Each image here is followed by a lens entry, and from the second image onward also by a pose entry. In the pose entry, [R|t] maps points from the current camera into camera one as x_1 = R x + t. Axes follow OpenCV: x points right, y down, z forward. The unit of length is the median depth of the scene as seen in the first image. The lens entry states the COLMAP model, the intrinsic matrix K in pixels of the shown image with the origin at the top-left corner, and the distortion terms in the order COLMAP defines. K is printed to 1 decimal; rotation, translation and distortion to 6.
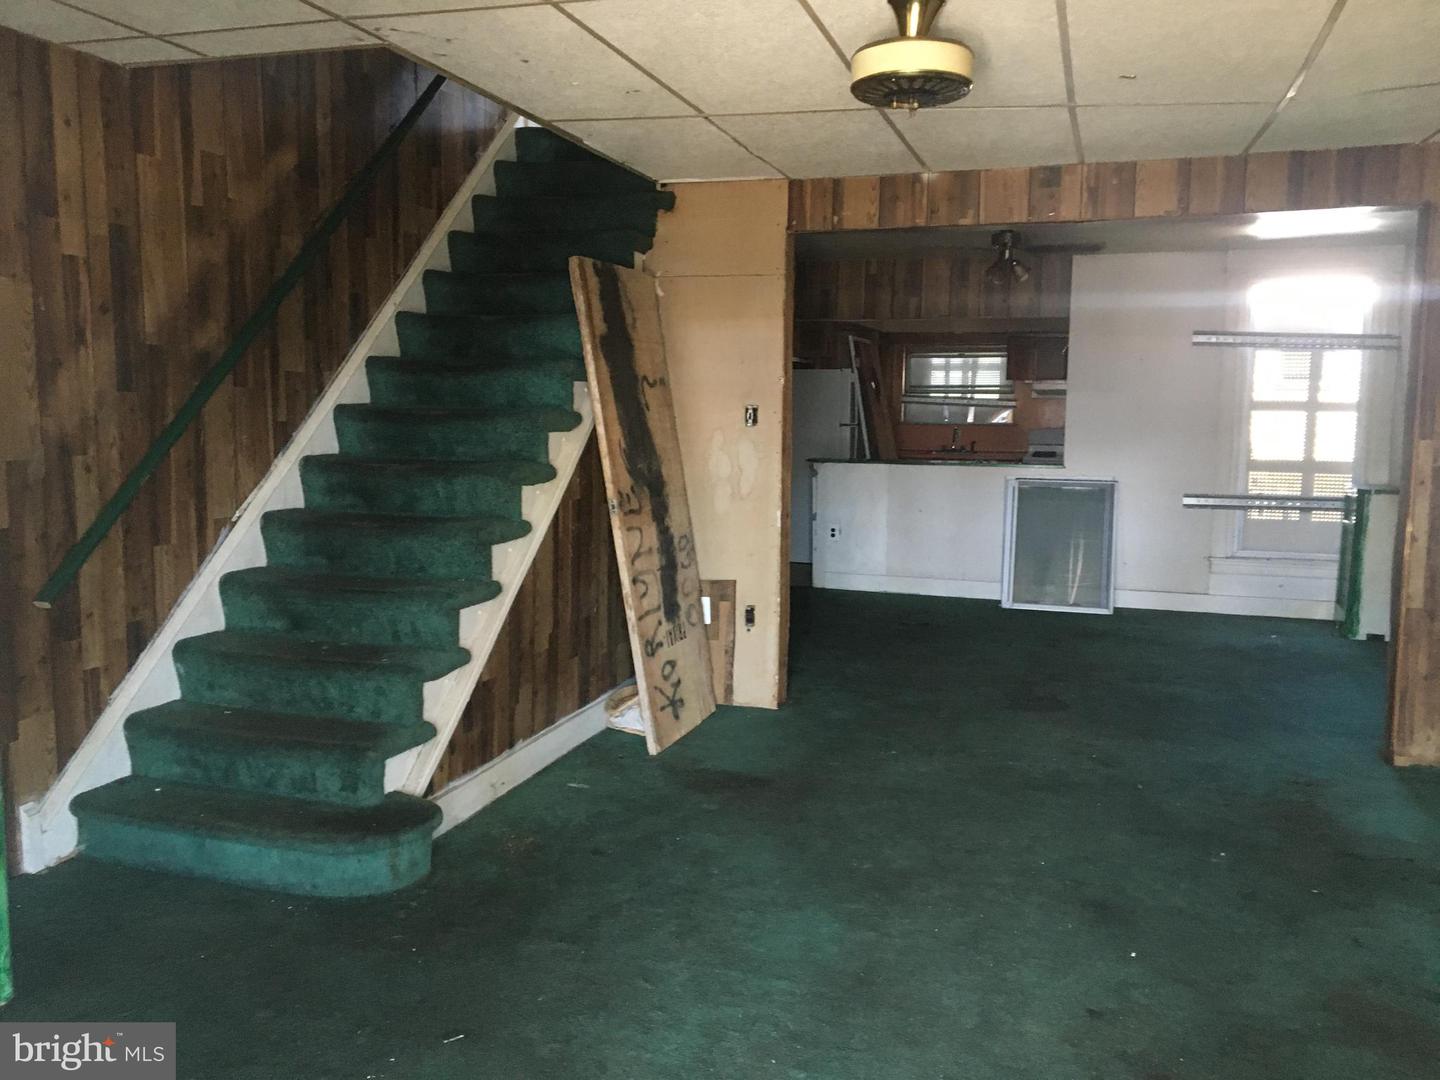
lens RADIAL K [[1210.9, 0, 722.2], [0, 1210.9, 539.1], [0, 0, 1]] dist [0.052433, -0.000773]
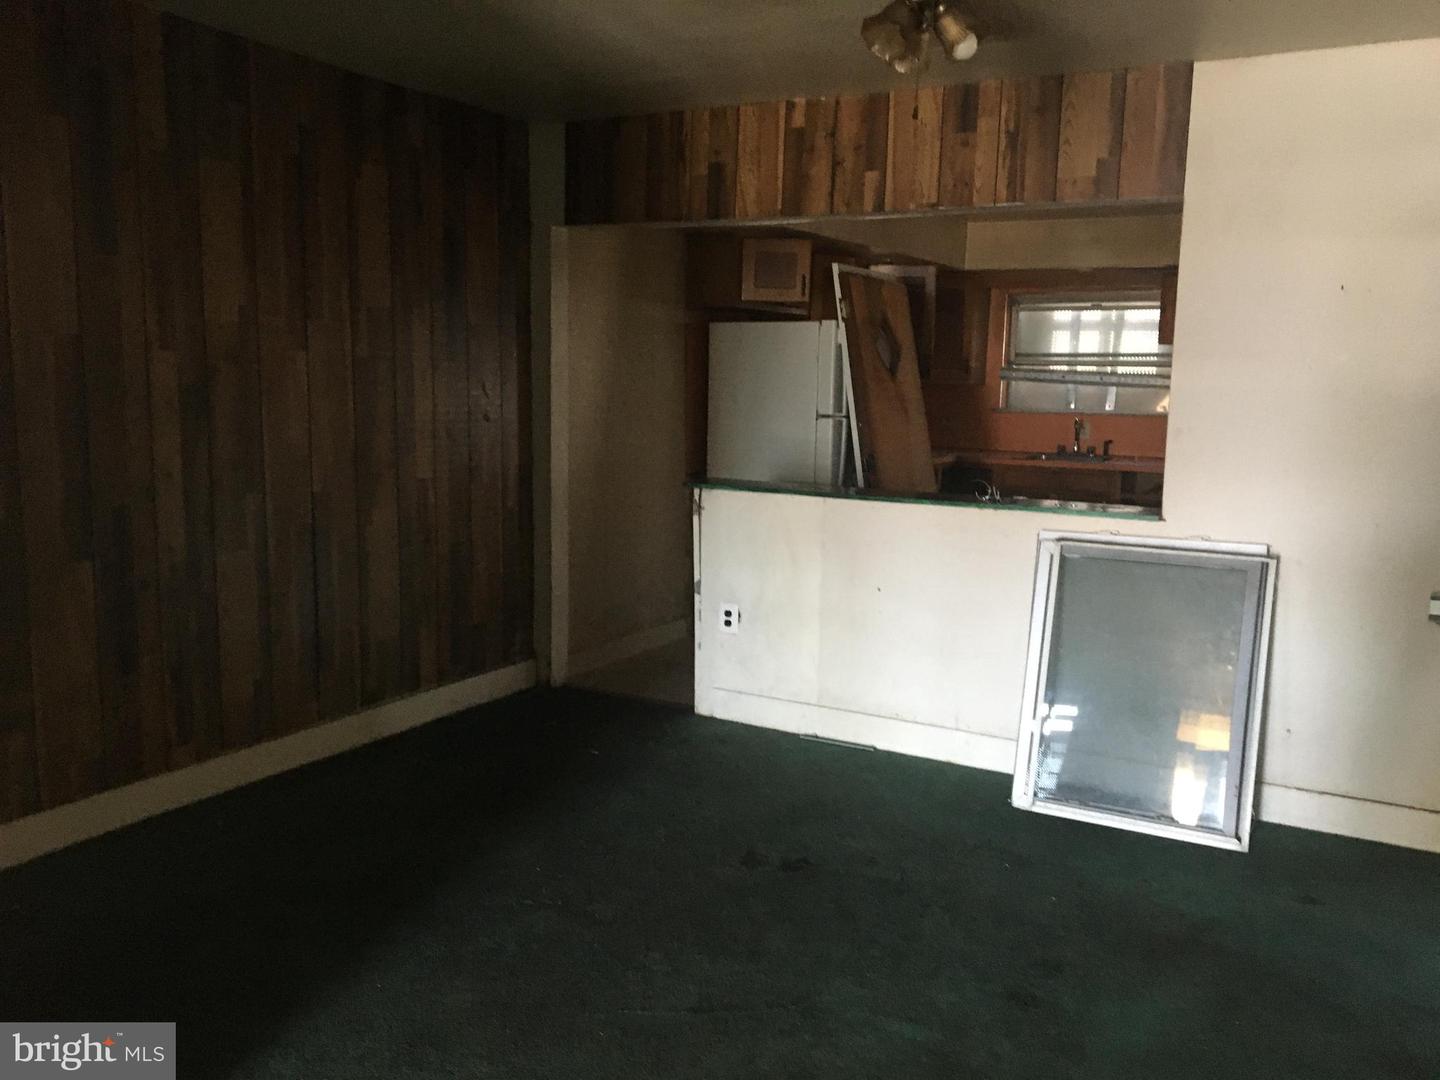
lens RADIAL K [[1210.9, 0, 717.2], [0, 1210.9, 543.1], [0, 0, 1]] dist [0.052433, -0.000773]
pose [[0.979497, 0.035141, -0.198369, 0.132522], [-0.030521, 0.999188, 0.026299, -0.036442], [0.199132, -0.019706, 0.979775, 0.321182]]
